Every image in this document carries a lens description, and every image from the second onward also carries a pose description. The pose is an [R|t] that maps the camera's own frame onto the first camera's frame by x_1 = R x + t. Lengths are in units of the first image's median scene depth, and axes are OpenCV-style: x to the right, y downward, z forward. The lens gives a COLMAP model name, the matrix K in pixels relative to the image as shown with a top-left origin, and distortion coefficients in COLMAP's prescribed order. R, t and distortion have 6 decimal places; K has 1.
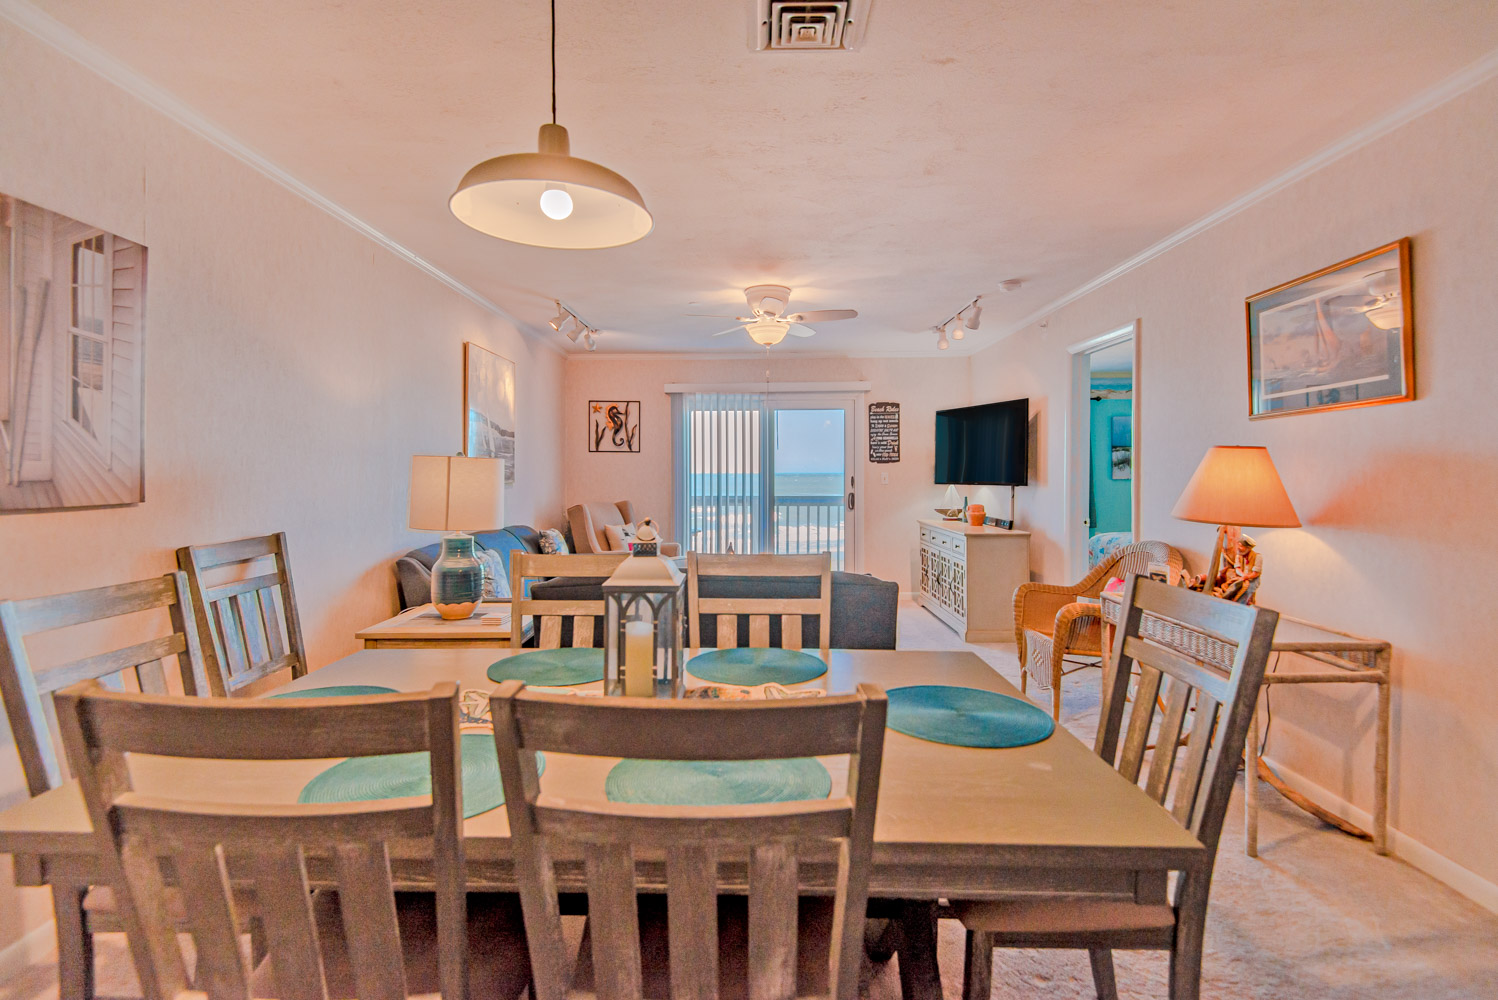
lens RADIAL K [[669.8, 0, 755.1], [0, 669.8, 512.3], [0, 0, 1]] dist [0.011929, -0.001837]
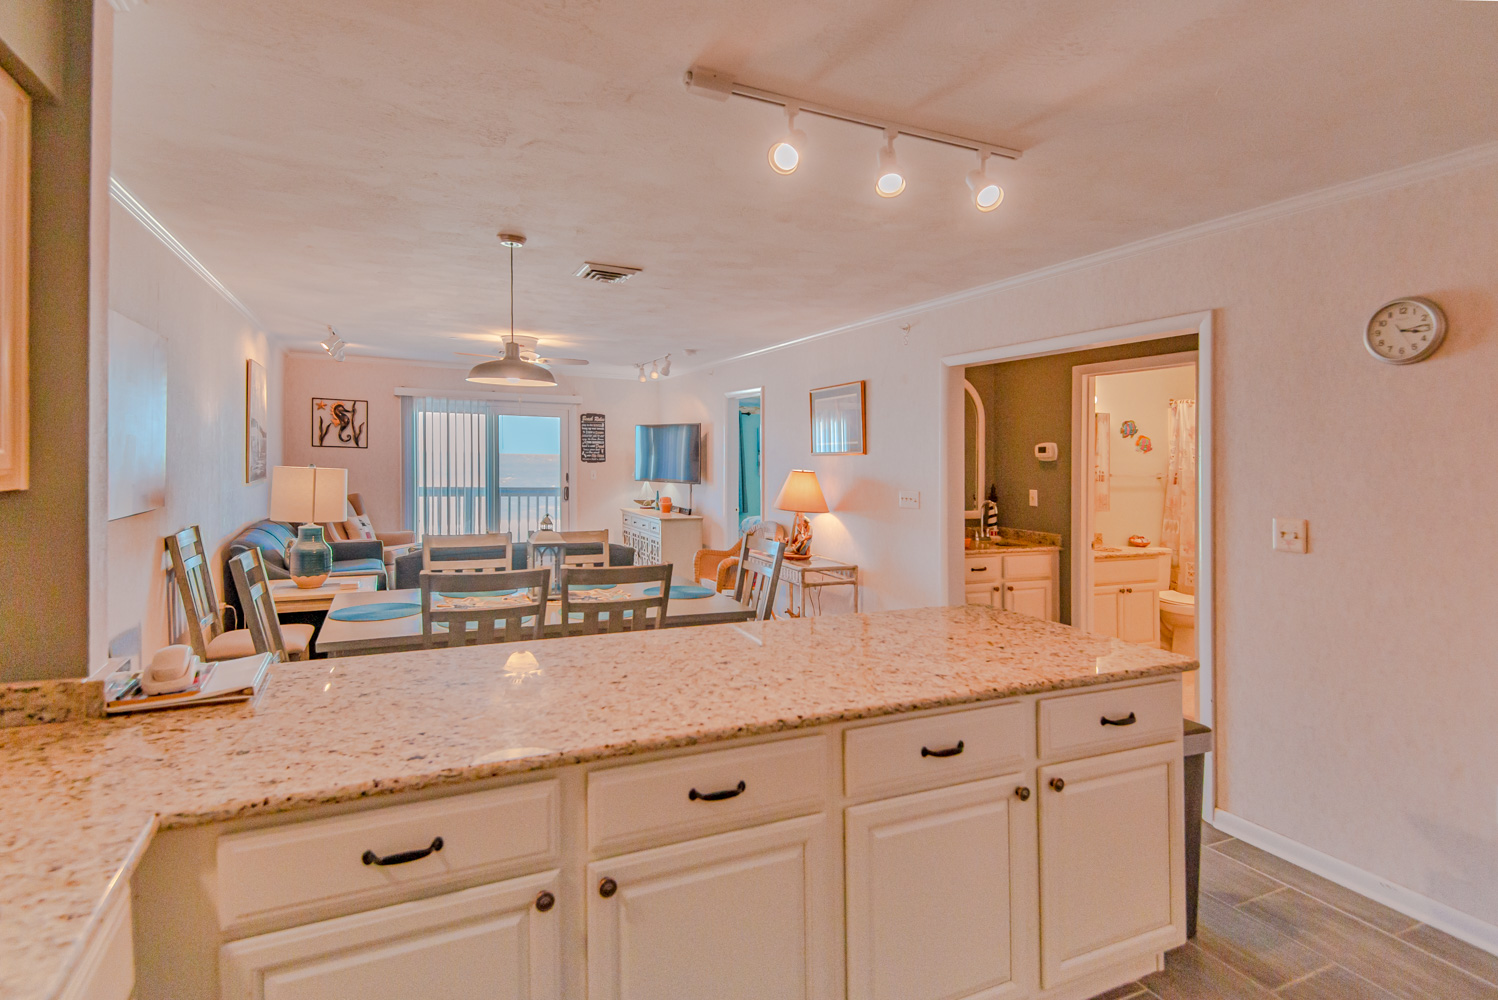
lens RADIAL K [[669.8, 0, 743.9], [0, 669.8, 497.2], [0, 0, 1]] dist [0.011929, -0.001837]
pose [[0.898065, -0.002877, 0.439853, -0.123803], [0.003306, 0.999995, -0.000210, -0.009913], [-0.439850, 0.001643, 0.898070, -0.286378]]
